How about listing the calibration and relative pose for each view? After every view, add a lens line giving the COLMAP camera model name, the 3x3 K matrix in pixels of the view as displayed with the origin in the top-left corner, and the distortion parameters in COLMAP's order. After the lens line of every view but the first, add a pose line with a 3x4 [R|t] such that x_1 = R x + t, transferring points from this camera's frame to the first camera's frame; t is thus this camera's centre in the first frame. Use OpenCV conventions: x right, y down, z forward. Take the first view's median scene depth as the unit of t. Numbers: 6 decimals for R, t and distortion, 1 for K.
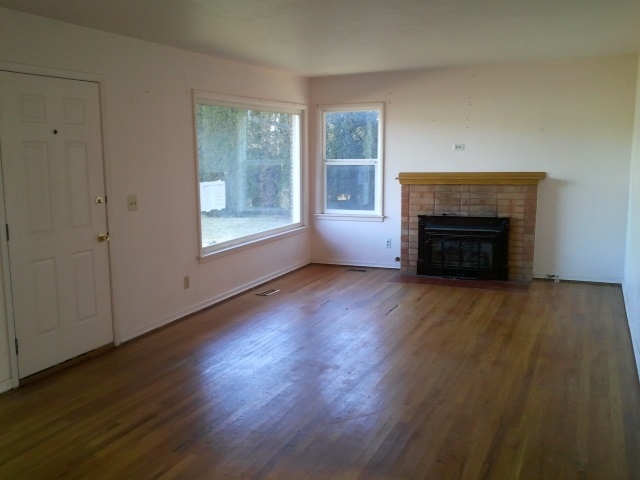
lens RADIAL K [[610.7, 0, 299.9], [0, 610.7, 239.2], [0, 0, 1]] dist [0.088198, -0.268556]
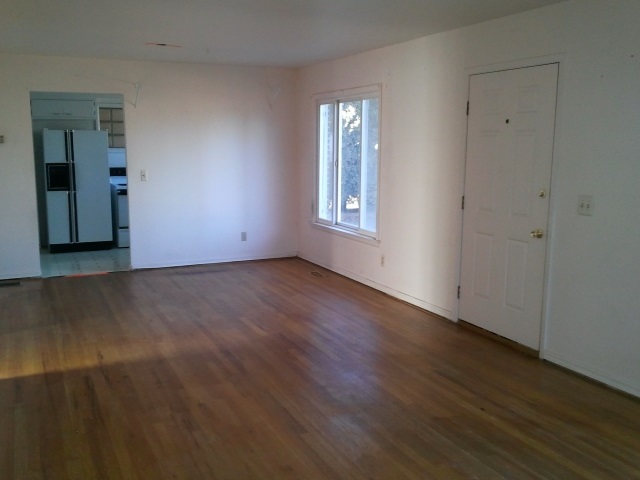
lens RADIAL K [[610.7, 0, 299.9], [0, 610.7, 239.2], [0, 0, 1]] dist [0.088198, -0.268556]
pose [[-0.643875, 0.132310, -0.753604, 0.405128], [-0.102941, 0.961000, 0.256674, -0.130496], [0.758174, 0.242843, -0.605144, 0.864679]]
